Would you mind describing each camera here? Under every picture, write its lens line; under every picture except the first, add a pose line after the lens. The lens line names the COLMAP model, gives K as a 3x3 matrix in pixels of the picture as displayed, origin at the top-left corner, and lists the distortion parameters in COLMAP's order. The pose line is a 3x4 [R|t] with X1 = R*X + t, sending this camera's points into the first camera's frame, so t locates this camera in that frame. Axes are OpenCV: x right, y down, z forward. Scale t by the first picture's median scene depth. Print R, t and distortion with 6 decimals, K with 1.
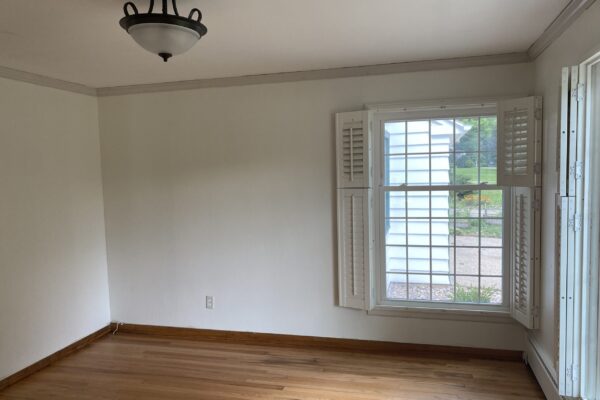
lens RADIAL K [[455.4, 0, 300.0], [0, 455.4, 200.0], [0, 0, 1]] dist [0.039075, -0.000089]
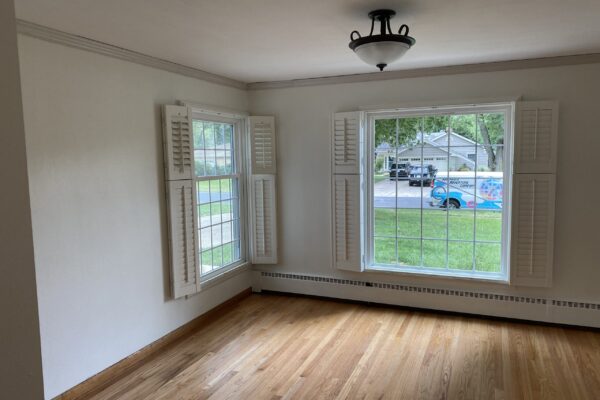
lens RADIAL K [[455.8, 0, 300.0], [0, 455.8, 200.0], [0, 0, 1]] dist [-0.004016, -0.001332]
pose [[0.139141, -0.066209, 0.988057, -0.887603], [0.095977, 0.993967, 0.053089, -0.009576], [-0.985611, 0.087444, 0.144656, 0.596858]]
